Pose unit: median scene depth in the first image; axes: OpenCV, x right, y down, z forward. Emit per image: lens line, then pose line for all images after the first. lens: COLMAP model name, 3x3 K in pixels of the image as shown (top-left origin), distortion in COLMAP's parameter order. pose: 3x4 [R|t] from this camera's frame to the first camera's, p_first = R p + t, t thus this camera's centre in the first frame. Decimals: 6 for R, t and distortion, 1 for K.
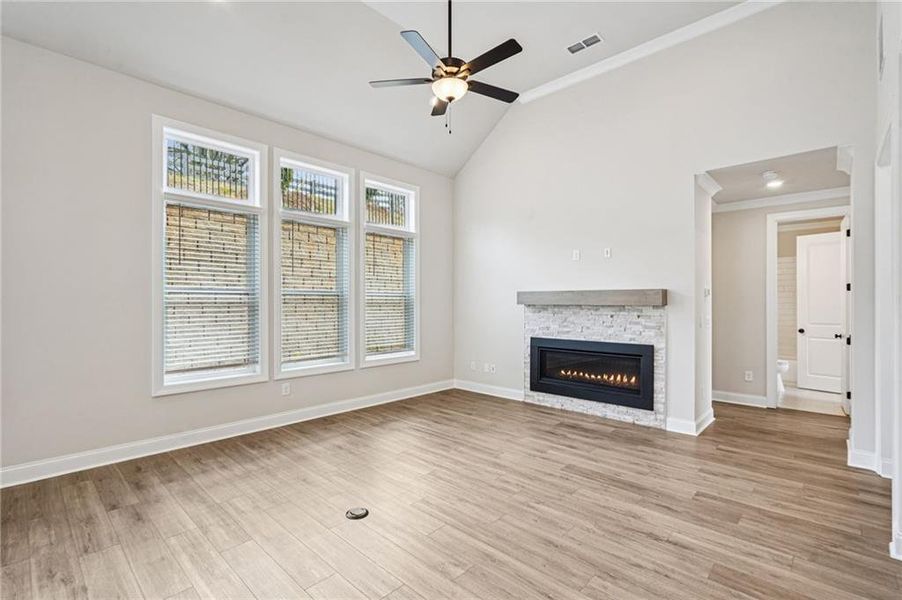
lens RADIAL K [[414.6, 0, 450.6], [0, 414.6, 301.1], [0, 0, 1]] dist [0.002099, -0.000083]
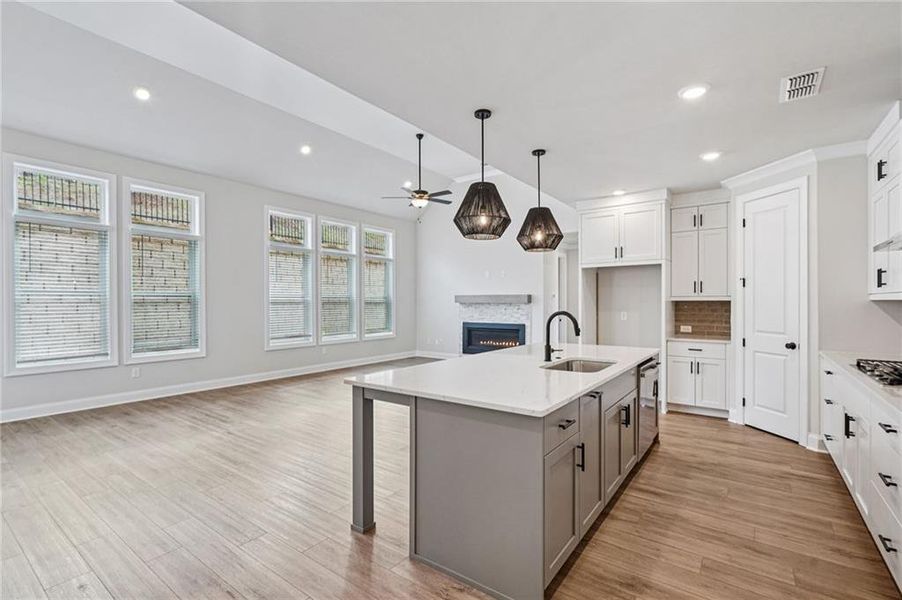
lens RADIAL K [[414.6, 0, 454.9], [0, 414.6, 296.6], [0, 0, 1]] dist [0.002099, -0.000083]
pose [[0.991113, -0.002000, 0.133009, -0.075999], [0.003091, 0.999963, -0.007999, -0.004529], [-0.132989, 0.008339, 0.991083, -0.804821]]
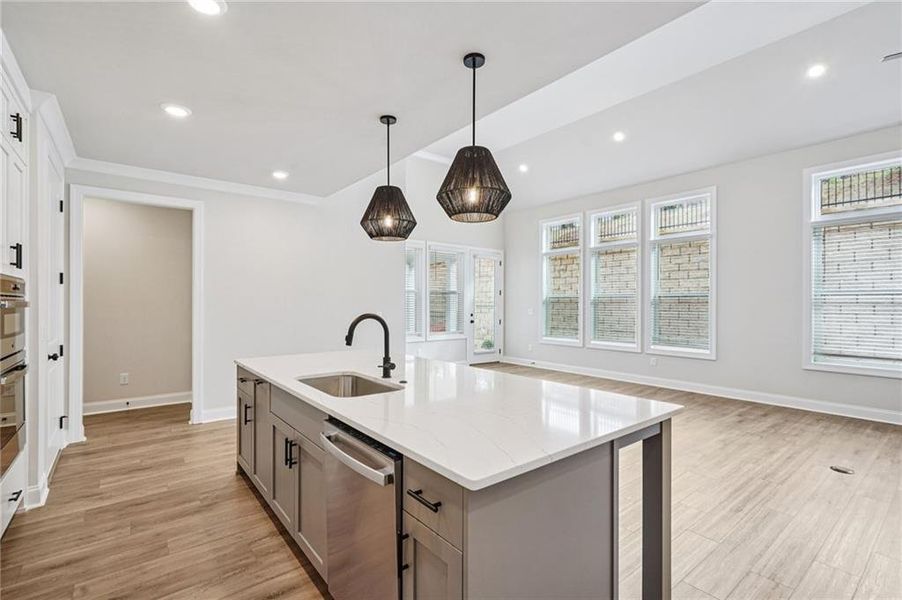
lens RADIAL K [[414.6, 0, 445.5], [0, 414.6, 302.0], [0, 0, 1]] dist [0.002099, -0.000083]
pose [[-0.149152, -0.003419, -0.988808, 0.677751], [0.004844, 0.999979, -0.004188, 0.001175], [0.988802, -0.005415, -0.149132, 0.000658]]
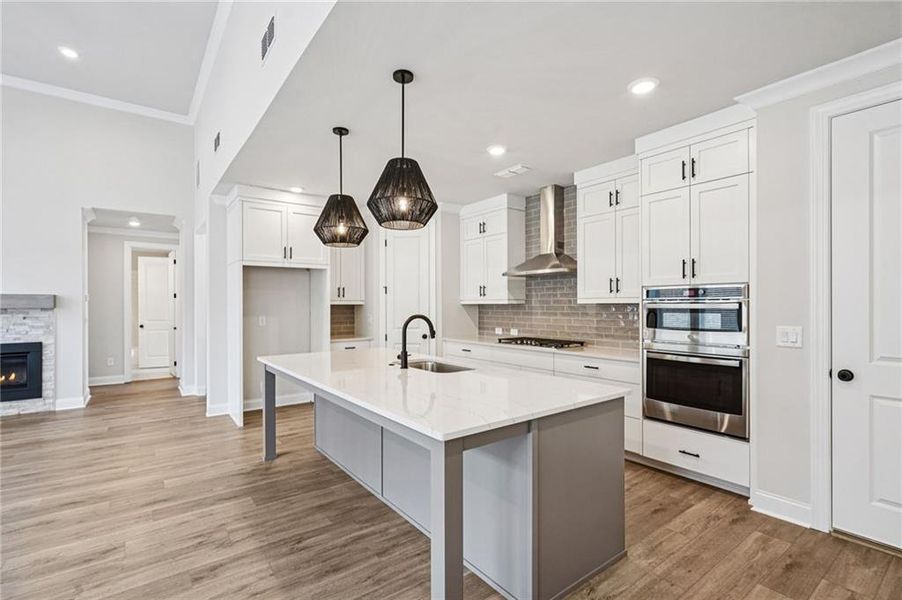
lens RADIAL K [[414.6, 0, 444.7], [0, 414.6, 305.6], [0, 0, 1]] dist [0.002099, -0.000083]
pose [[0.183744, -0.002689, 0.982970, -0.445658], [-0.000683, 0.999996, 0.002863, -0.001261], [-0.982974, -0.001197, 0.183741, -0.330368]]
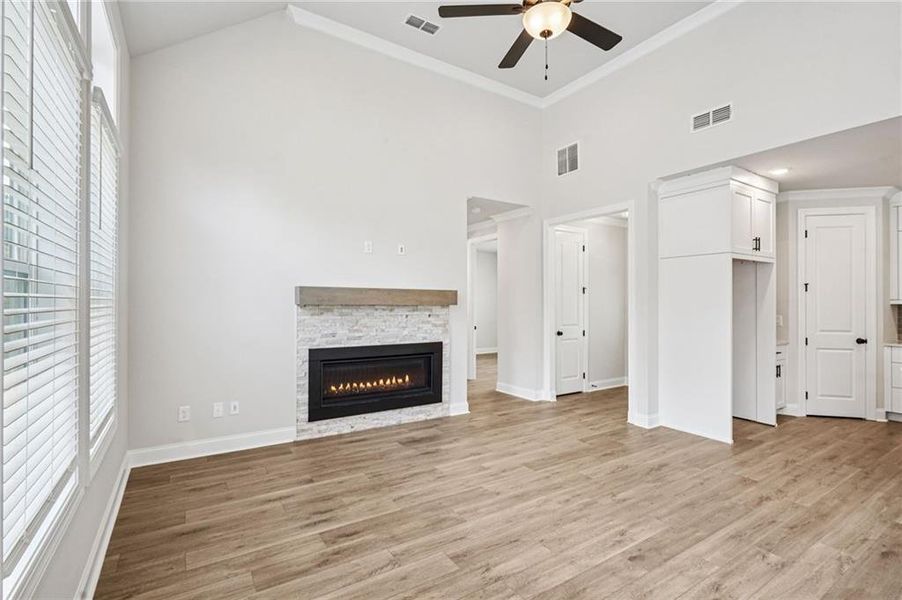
lens RADIAL K [[414.6, 0, 453.0], [0, 414.6, 299.9], [0, 0, 1]] dist [0.002099, -0.000083]
pose [[0.242186, 0.008140, 0.970196, -0.542579], [-0.008053, 0.999947, -0.006379, 0.003449], [-0.970196, -0.006268, 0.242239, 0.687925]]
